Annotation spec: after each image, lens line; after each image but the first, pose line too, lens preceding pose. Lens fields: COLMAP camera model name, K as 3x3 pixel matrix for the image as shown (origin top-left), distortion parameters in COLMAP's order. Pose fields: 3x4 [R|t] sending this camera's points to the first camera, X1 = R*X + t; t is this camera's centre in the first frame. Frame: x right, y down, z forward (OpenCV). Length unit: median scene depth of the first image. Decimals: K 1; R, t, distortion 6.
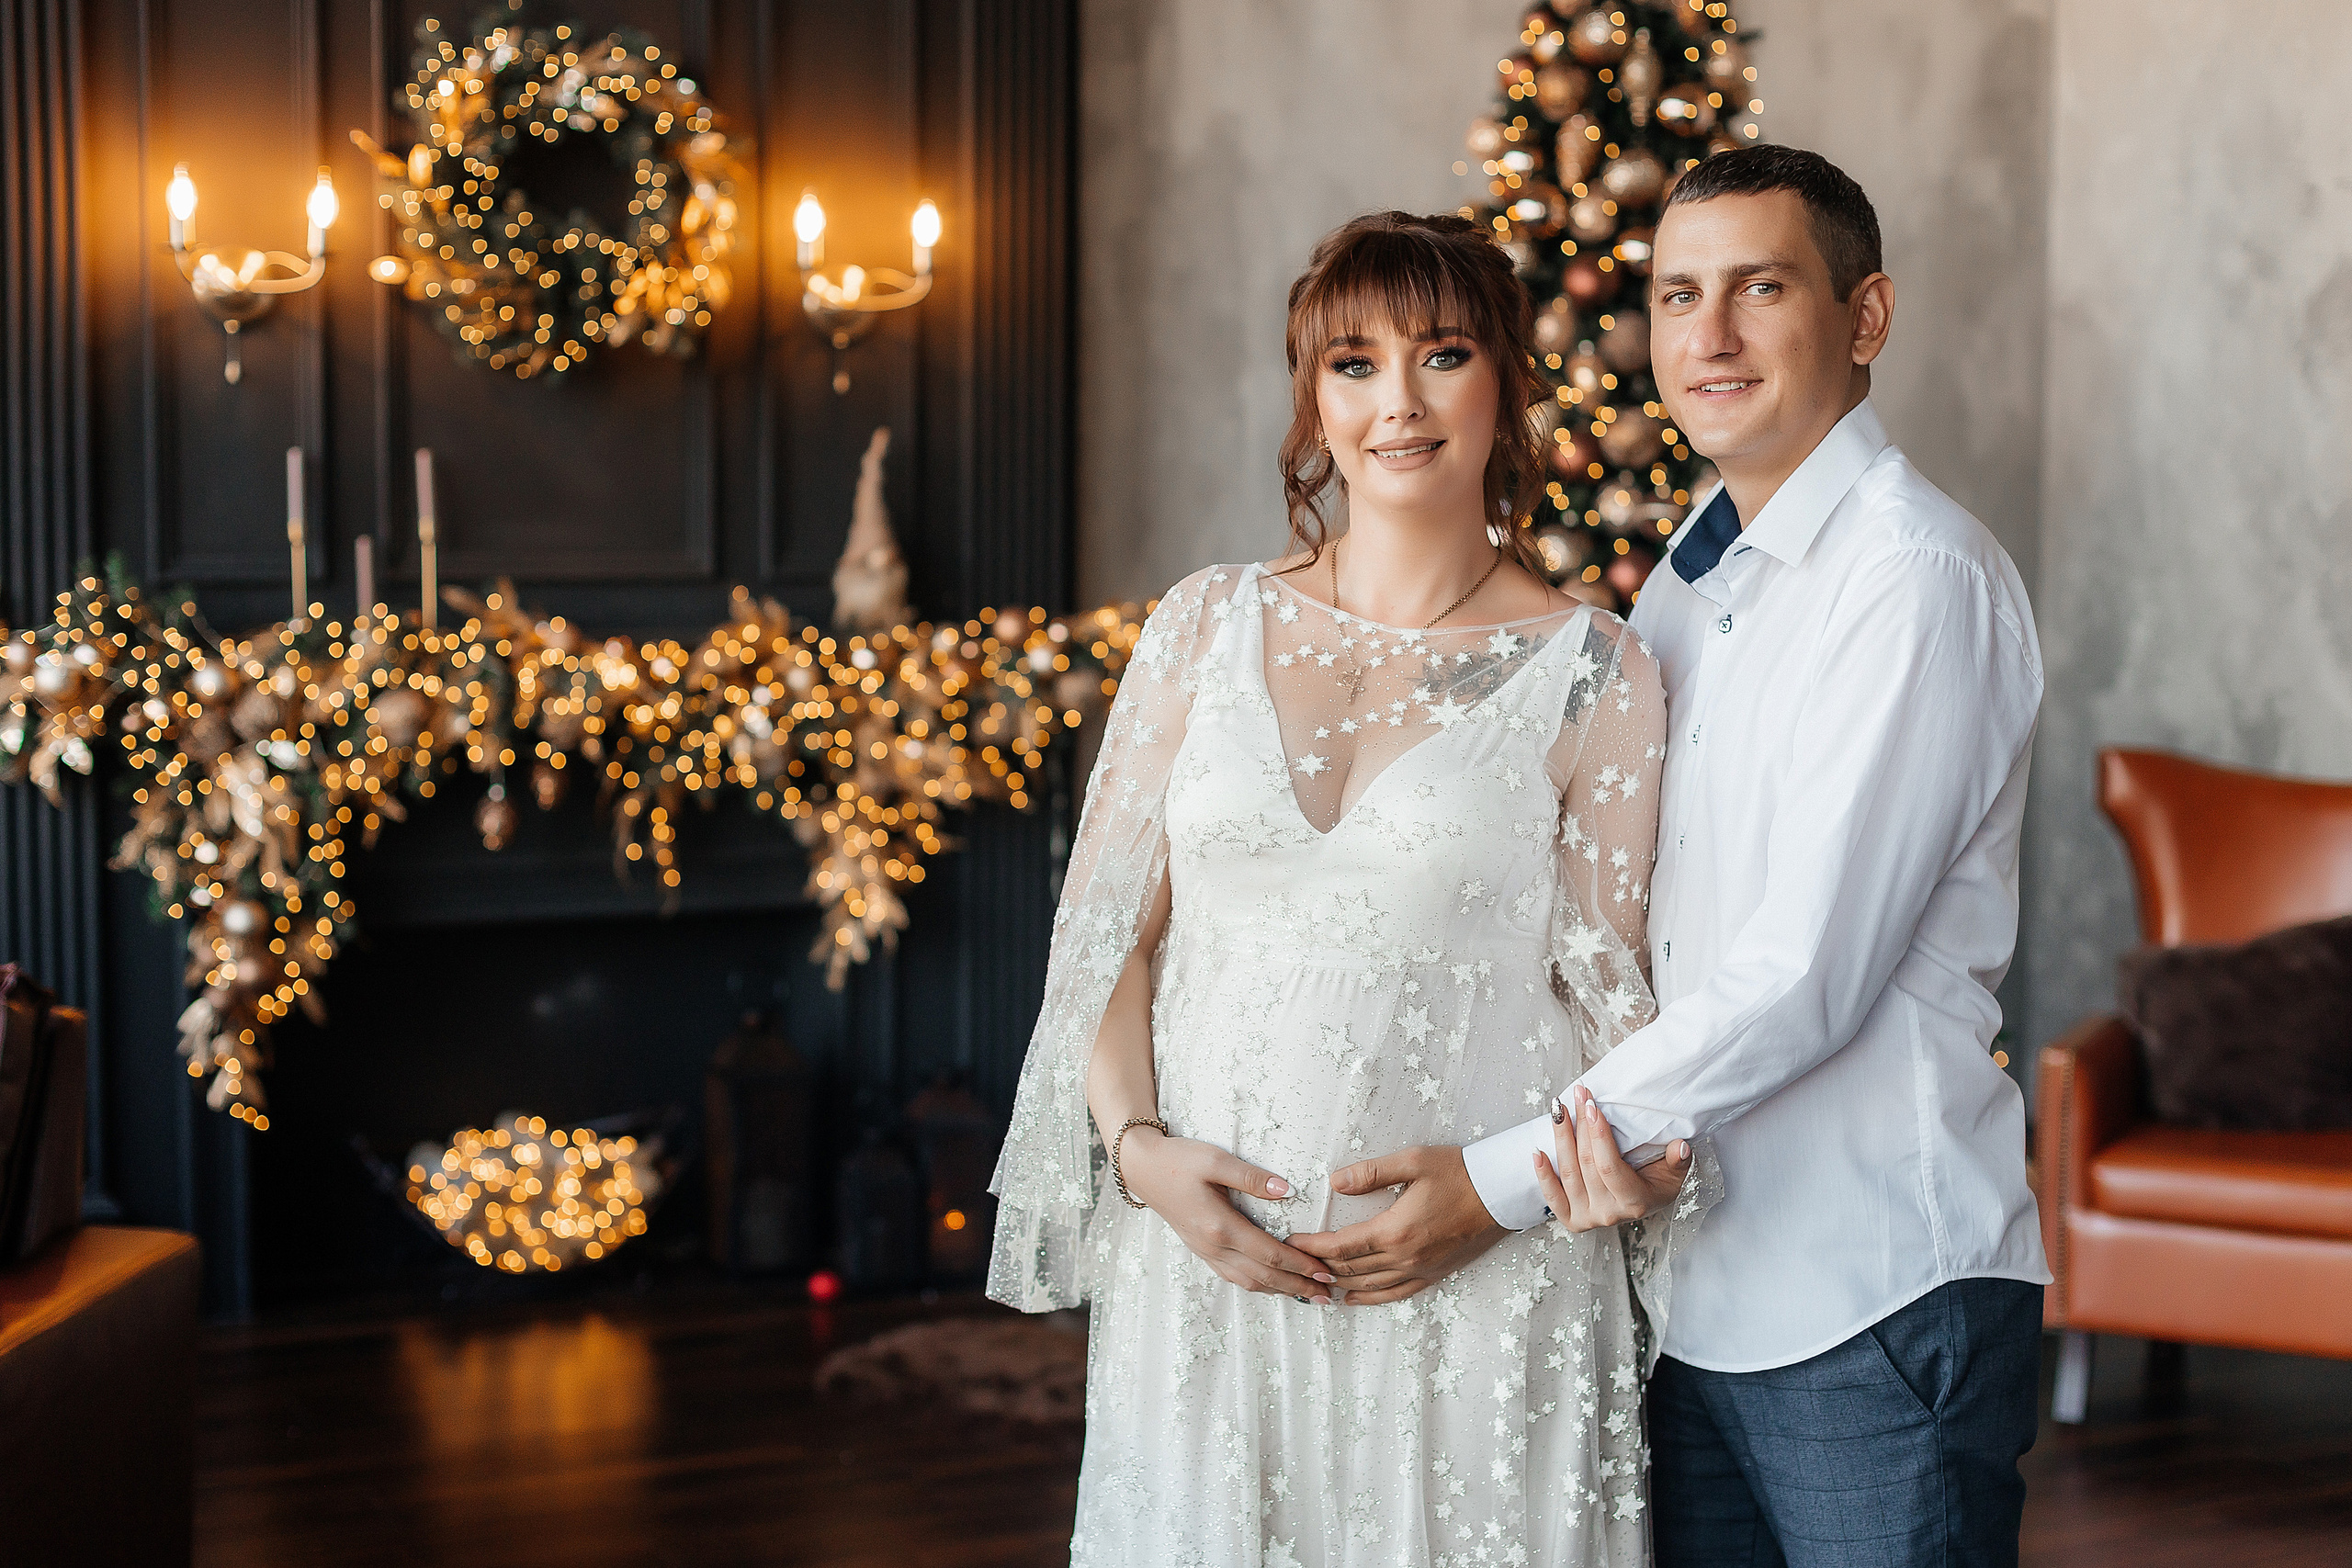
lens RADIAL K [[3571.6, 0, 1176.0], [0, 3571.6, 784.0], [0, 0, 1]] dist [0.006033, -0.141376]
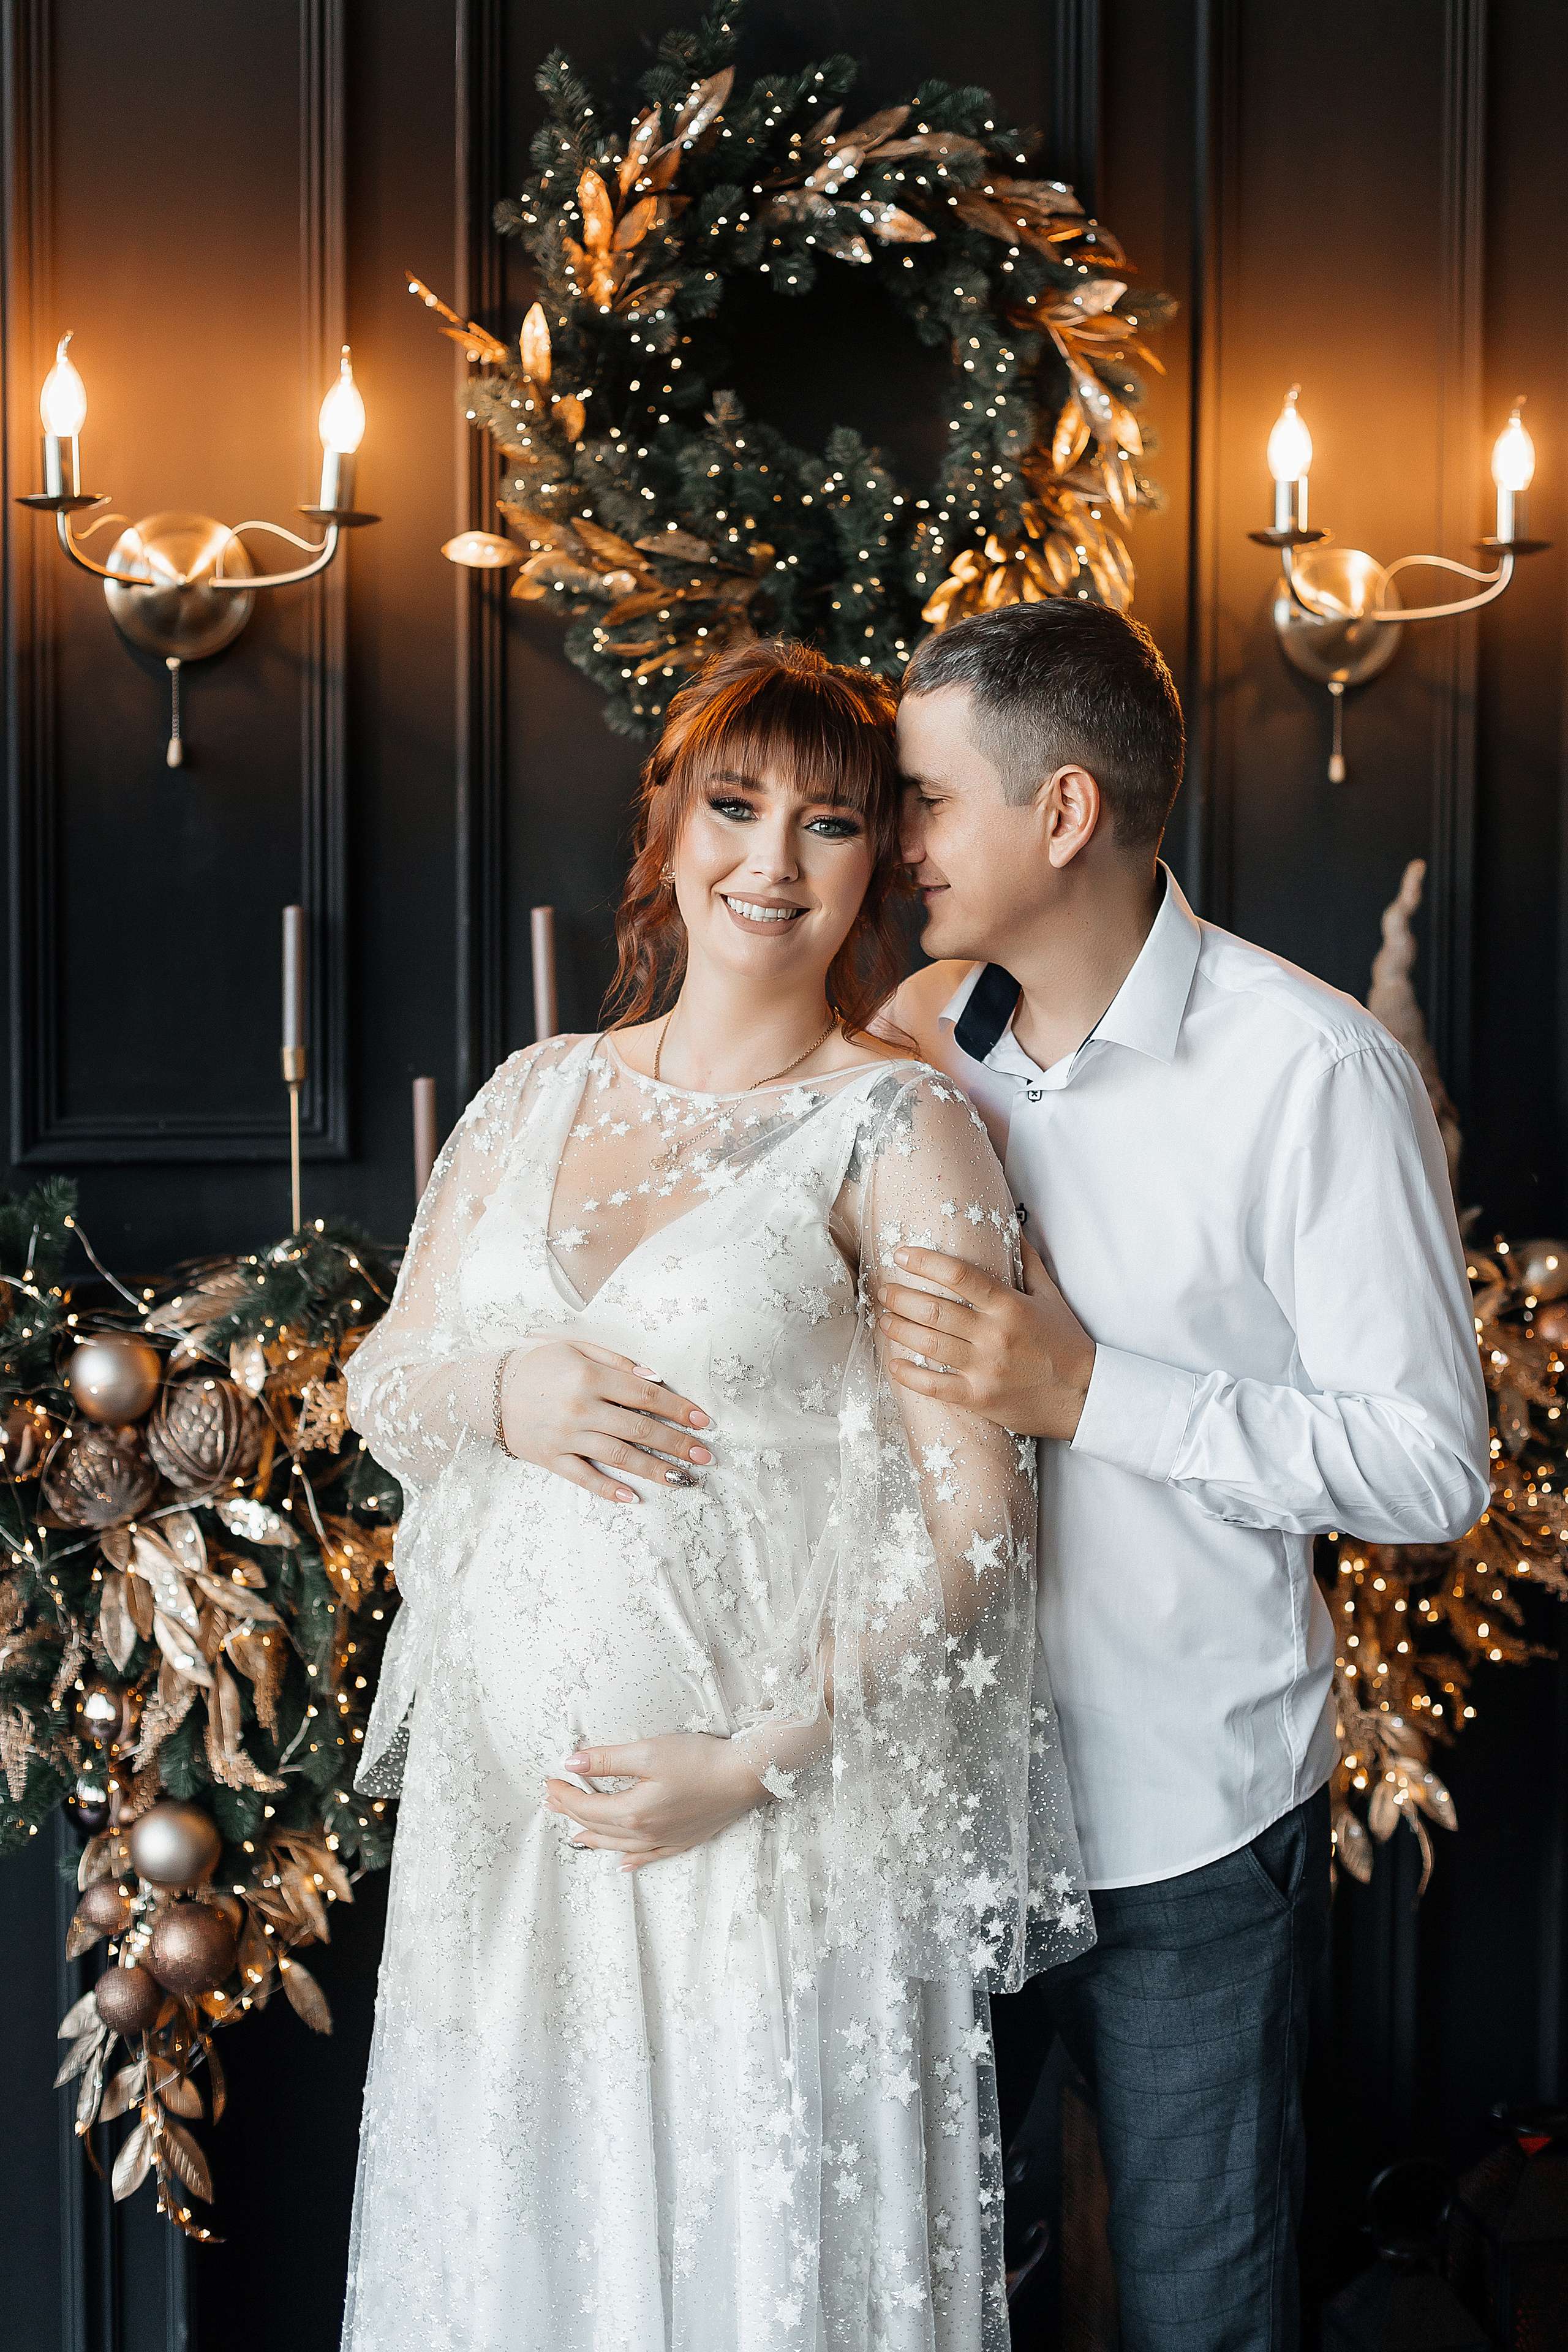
lens RADIAL K [[3719.1, 0, 782.7], [0, 3719.1, 1095.6], [0, 0, 1]] dist [0.004855, -0.122727]
pose [[0.986091, 0.004026, -0.166156, -0.088584], [-0.010329, 0.999259, -0.037085, -0.046885], [0.165884, 0.038285, 0.985402, 0.485504]]
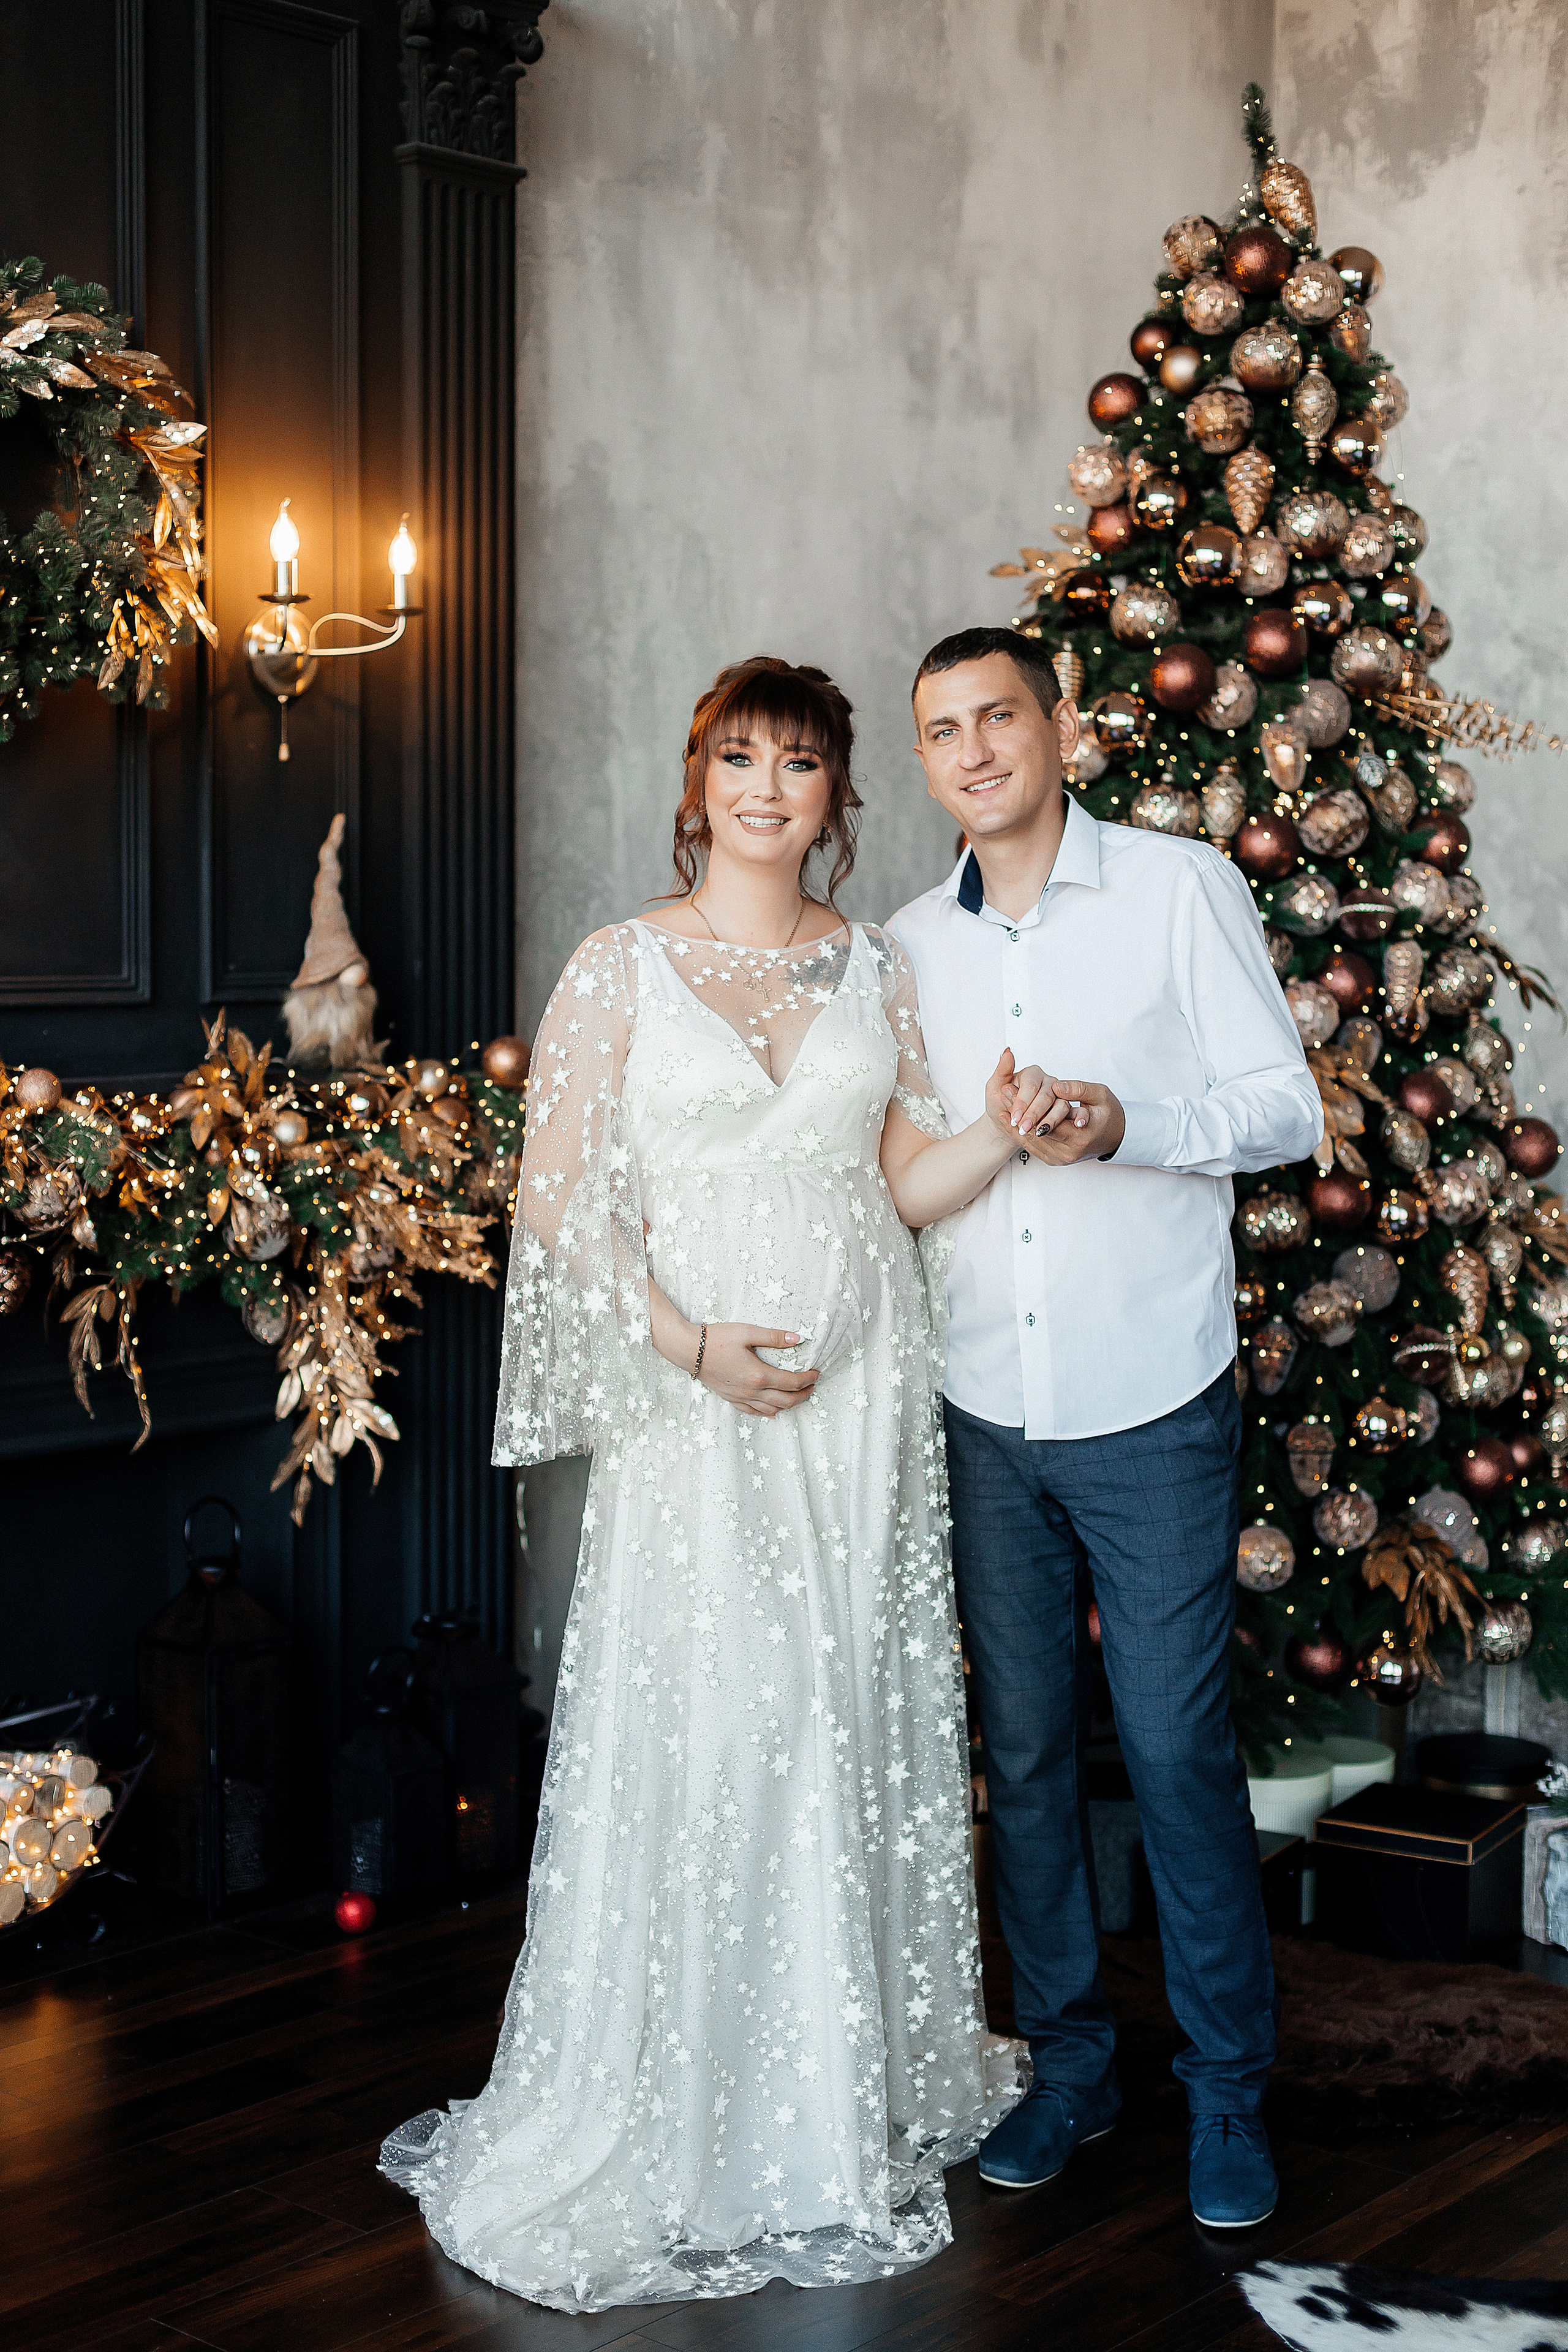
lens RADIAL K [[3397.7, 0, 784.0], [0, 3397.7, 1176.0], [0, 0, 1]] dist [0.016034, -0.139685]
pose [[0.915628, -0.034655, 0.400531, -0.315190], [0.037834, 0.999284, -0.000030, -0.016344], [-0.400243, 0.015181, 0.916283, 0.292338]]
